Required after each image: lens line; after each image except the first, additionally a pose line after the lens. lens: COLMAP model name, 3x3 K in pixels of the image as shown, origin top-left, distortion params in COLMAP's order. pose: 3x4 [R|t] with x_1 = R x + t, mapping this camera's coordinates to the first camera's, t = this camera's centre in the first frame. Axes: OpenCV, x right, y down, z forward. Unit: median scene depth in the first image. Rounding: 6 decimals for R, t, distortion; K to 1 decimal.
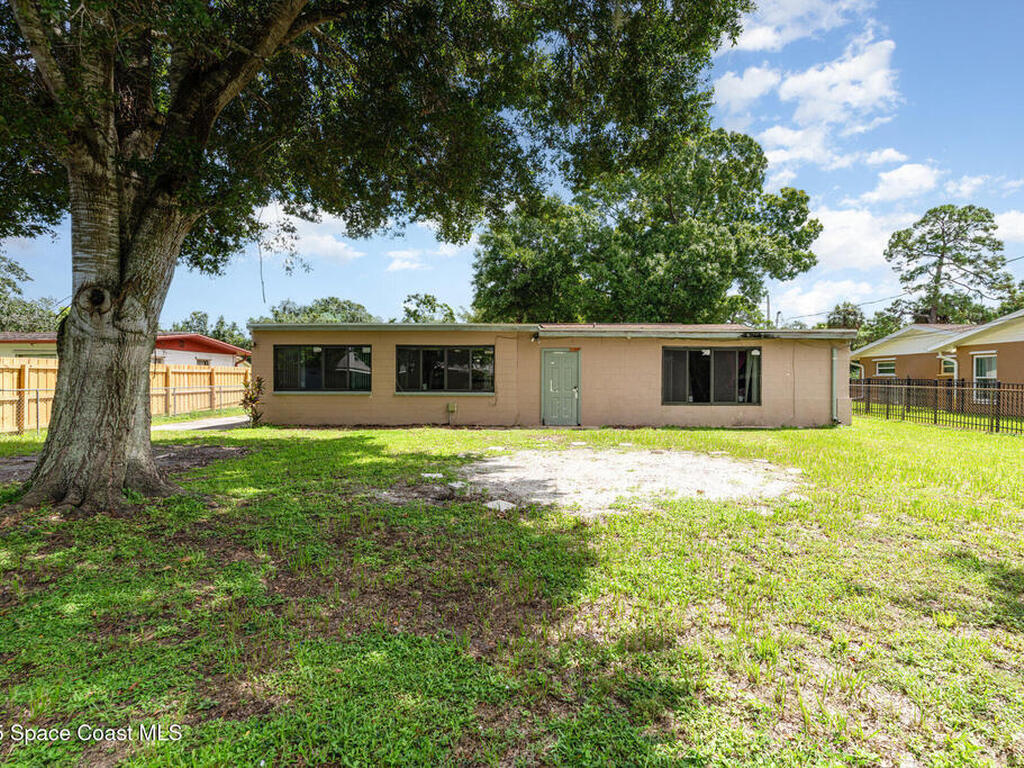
lens RADIAL K [[510.6, 0, 515.7], [0, 510.6, 381.0], [0, 0, 1]] dist [-0.005098, -0.000185]
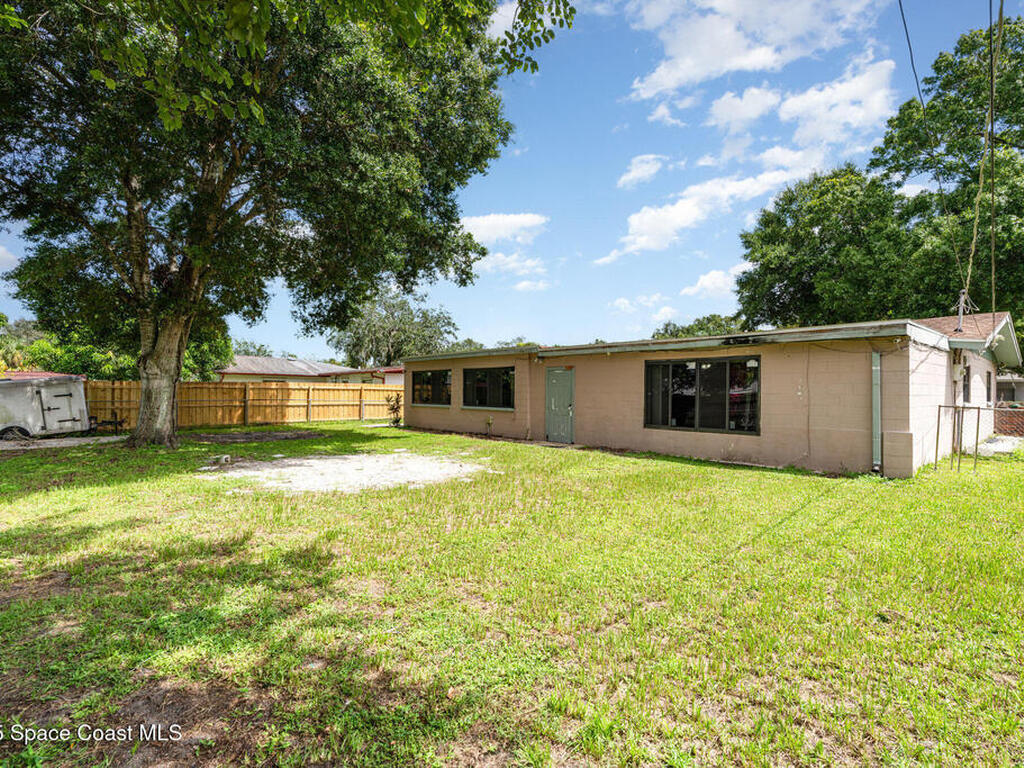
lens RADIAL K [[507.3, 0, 516.7], [0, 507.3, 386.3], [0, 0, 1]] dist [-0.001214, -0.000074]
pose [[0.676299, -0.006263, -0.736601, 0.780377], [-0.009613, 0.999804, -0.017326, -0.006790], [0.736565, 0.018799, 0.676106, 0.251511]]
